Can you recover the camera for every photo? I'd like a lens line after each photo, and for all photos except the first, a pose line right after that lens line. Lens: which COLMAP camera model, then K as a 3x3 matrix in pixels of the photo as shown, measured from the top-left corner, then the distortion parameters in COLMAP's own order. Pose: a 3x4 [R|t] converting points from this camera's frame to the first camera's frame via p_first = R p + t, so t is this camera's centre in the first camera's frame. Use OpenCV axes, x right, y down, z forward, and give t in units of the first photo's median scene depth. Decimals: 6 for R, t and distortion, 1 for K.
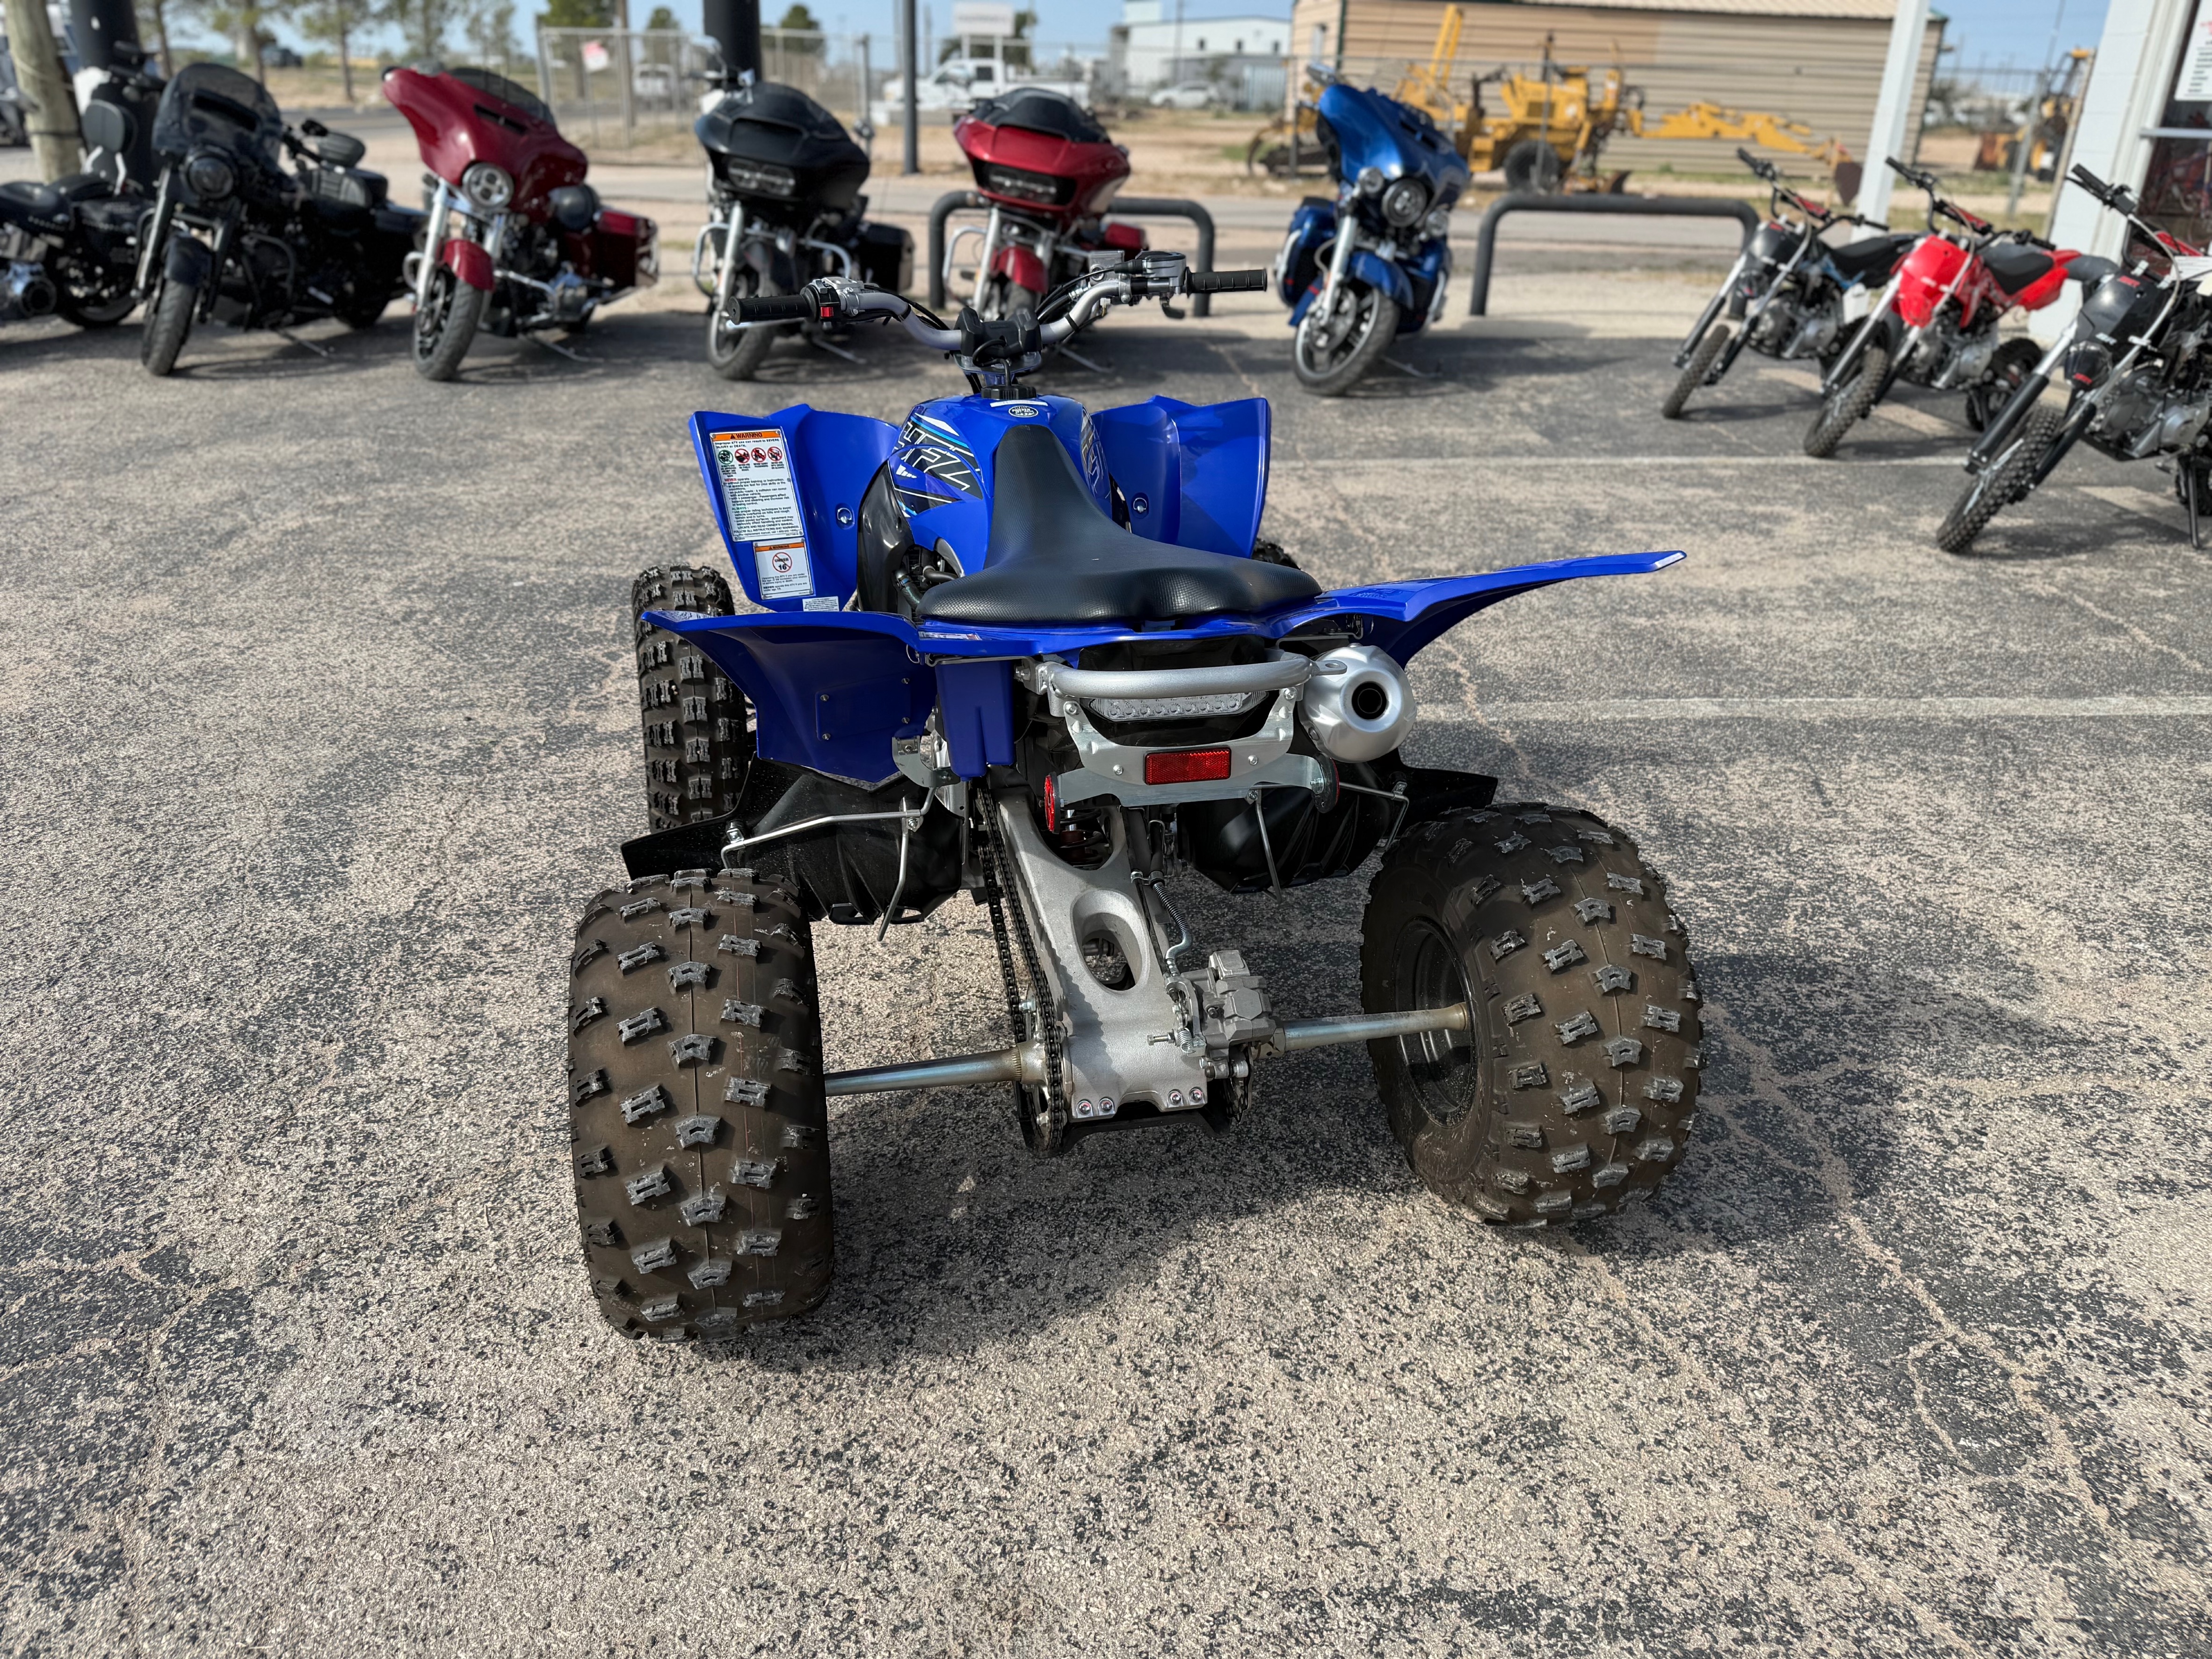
lens RADIAL K [[1626.4, 0, 1102.6], [0, 1626.4, 885.6], [0, 0, 1]] dist [0.136533, -0.233339]
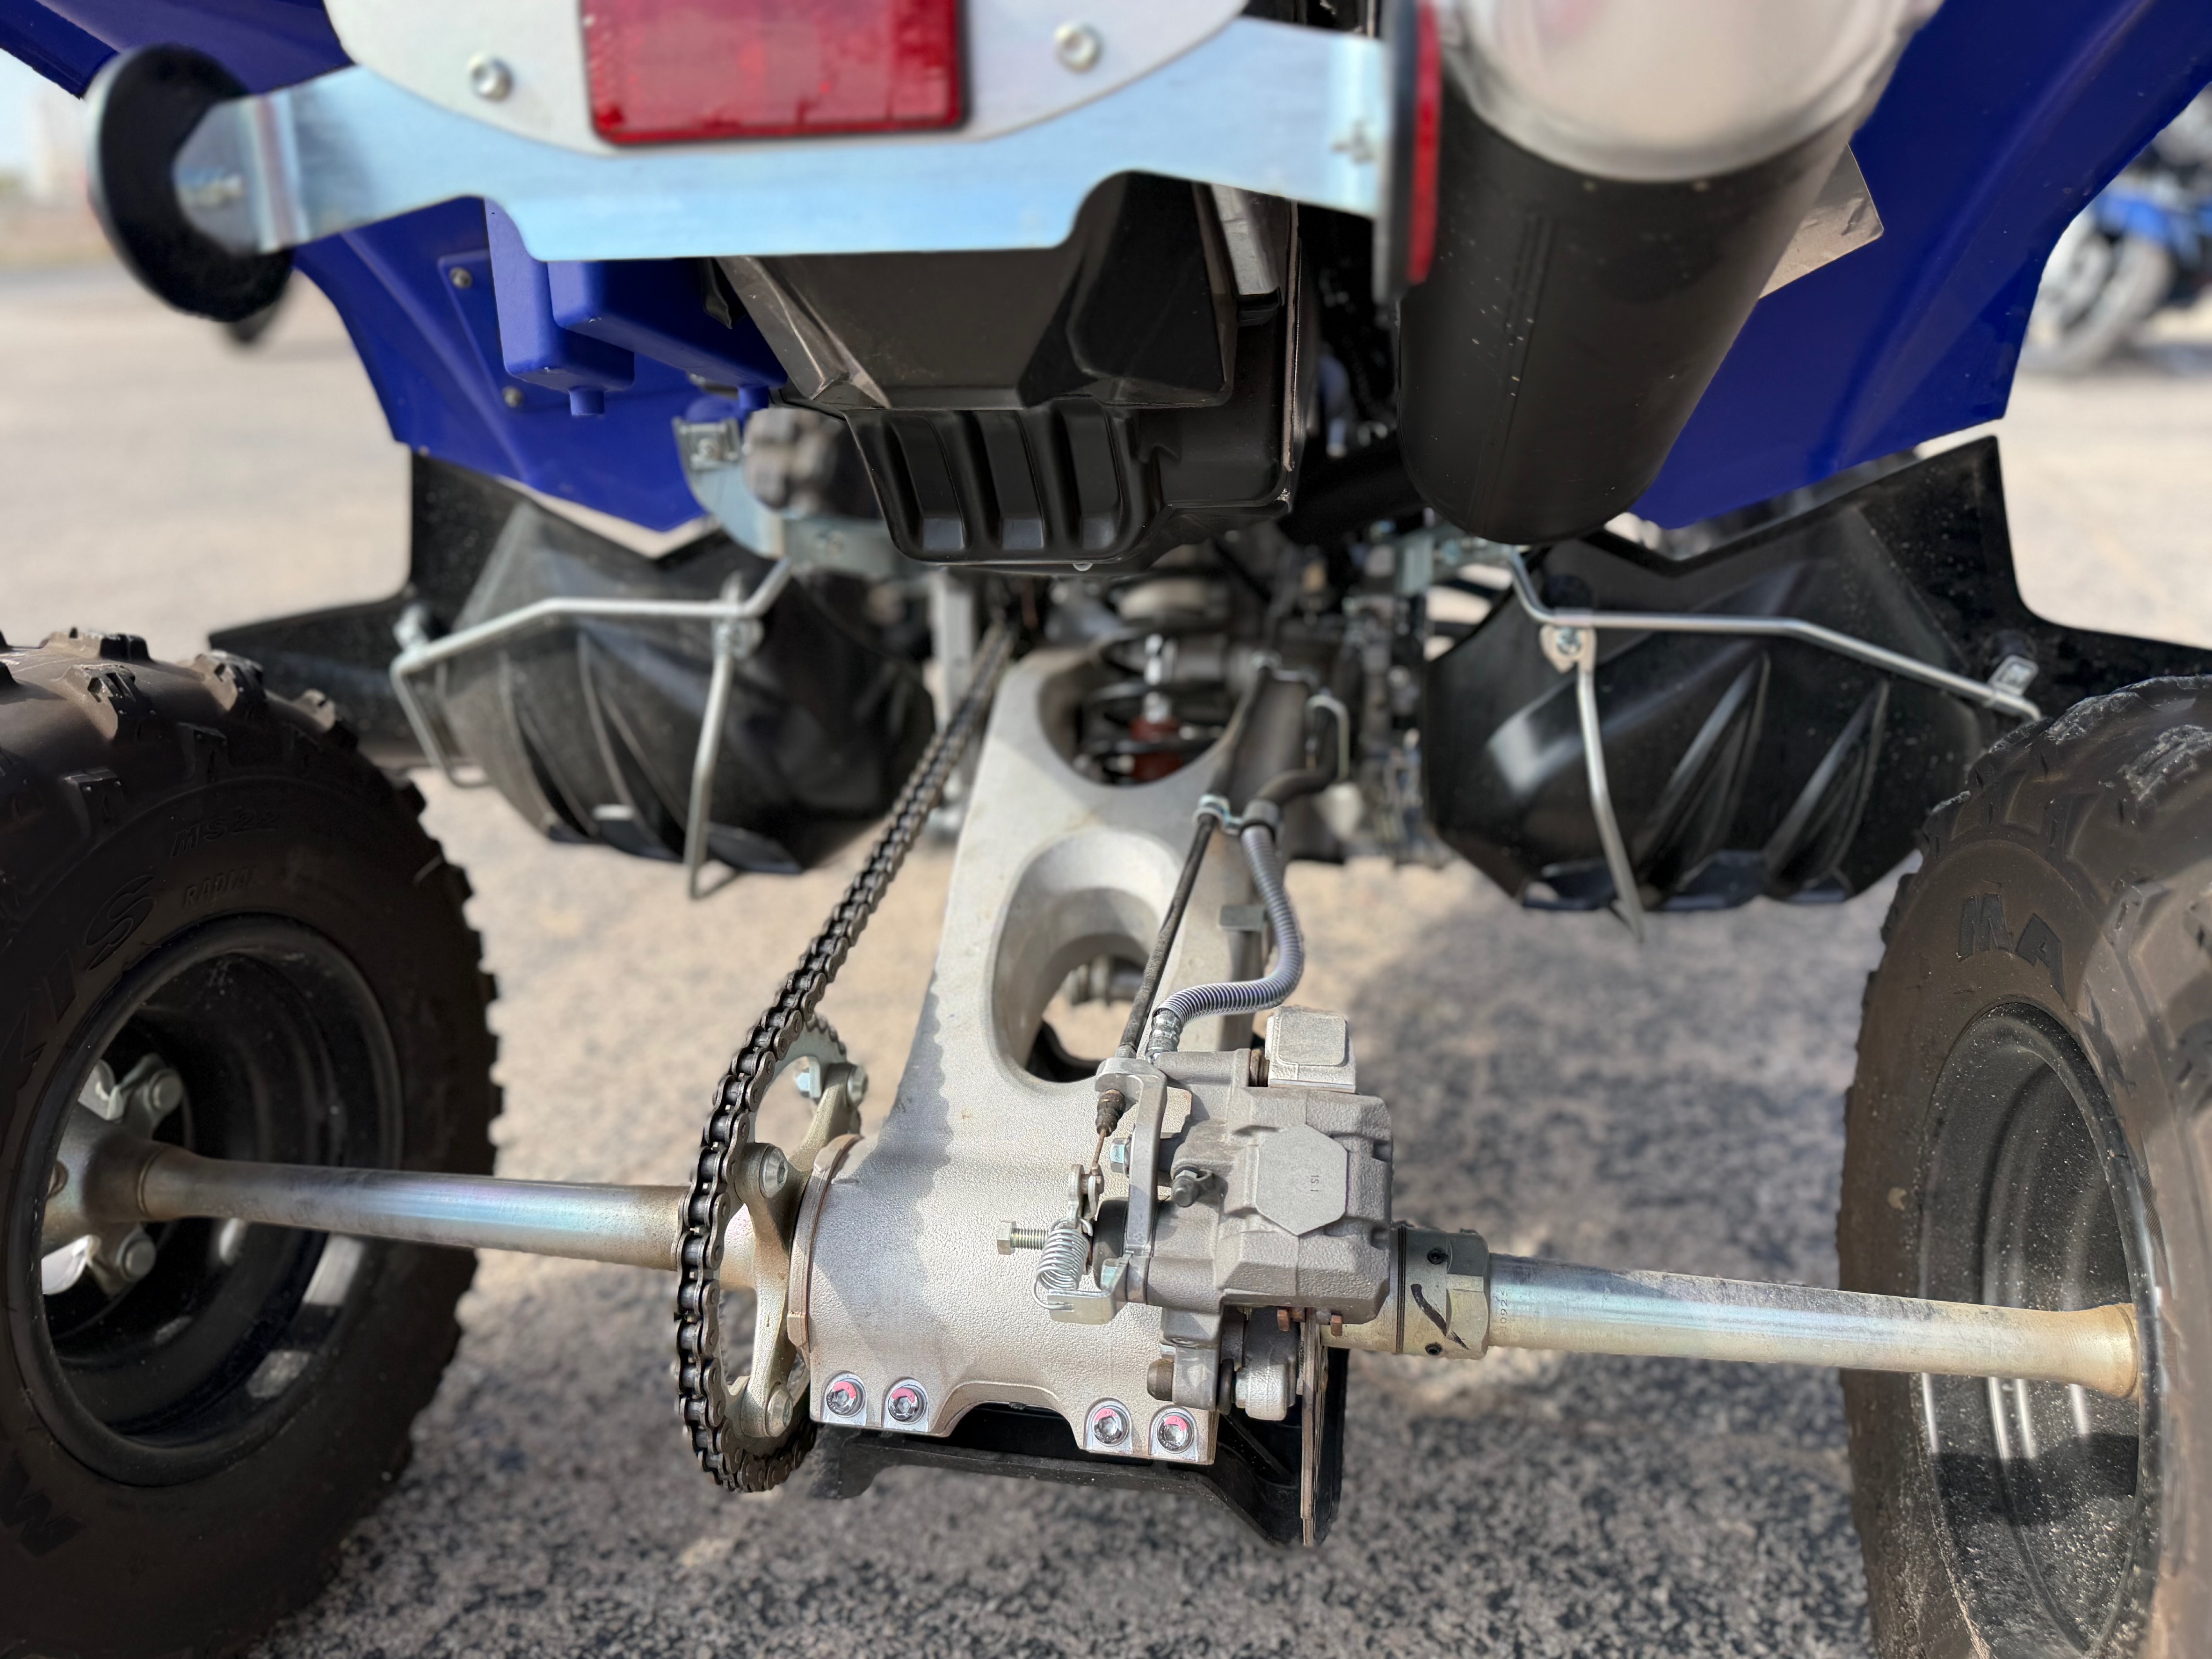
lens RADIAL K [[1655.2, 0, 1099.0], [0, 1655.2, 868.2], [0, 0, 1]] dist [0.003947, -0.000492]
pose [[0.921987, 0.109559, -0.371399, 0.145703], [-0.141755, 0.988055, -0.060438, 0.036389], [0.360341, 0.108371, 0.926504, 0.633245]]
